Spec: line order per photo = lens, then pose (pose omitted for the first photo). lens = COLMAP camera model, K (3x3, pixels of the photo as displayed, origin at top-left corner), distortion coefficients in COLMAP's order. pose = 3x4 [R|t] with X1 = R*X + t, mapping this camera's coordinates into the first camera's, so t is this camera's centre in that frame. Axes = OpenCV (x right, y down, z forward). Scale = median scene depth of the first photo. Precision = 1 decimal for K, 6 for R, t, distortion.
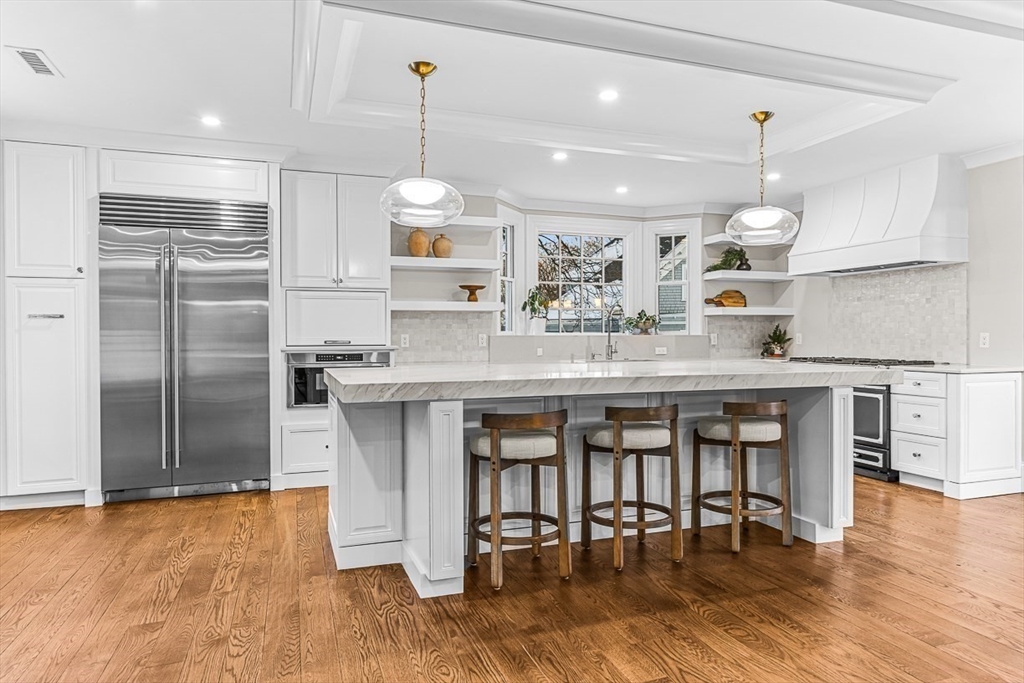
lens RADIAL K [[647.0, 0, 512.6], [0, 647.0, 341.6], [0, 0, 1]] dist [-0.002815, -0.000705]
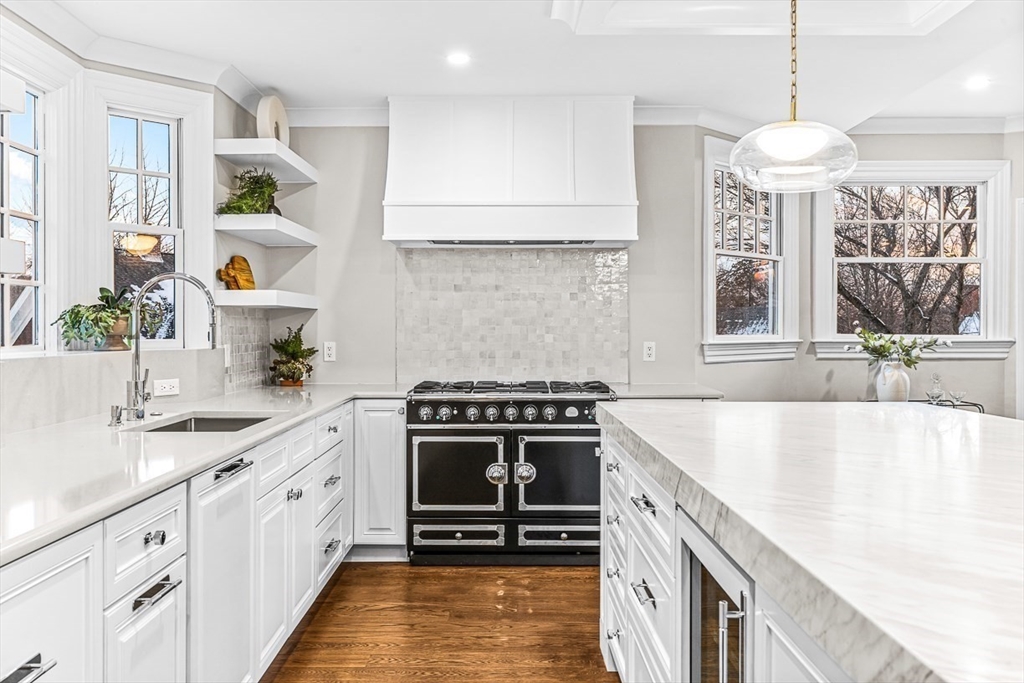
lens RADIAL K [[923.0, 0, 511.8], [0, 923.0, 334.1], [0, 0, 1]] dist [0.006958, 0.000910]
pose [[0.333349, -0.006297, 0.942783, -0.309264], [0.007372, 0.999965, 0.004072, -0.024412], [-0.942775, 0.005593, 0.333383, 0.670963]]
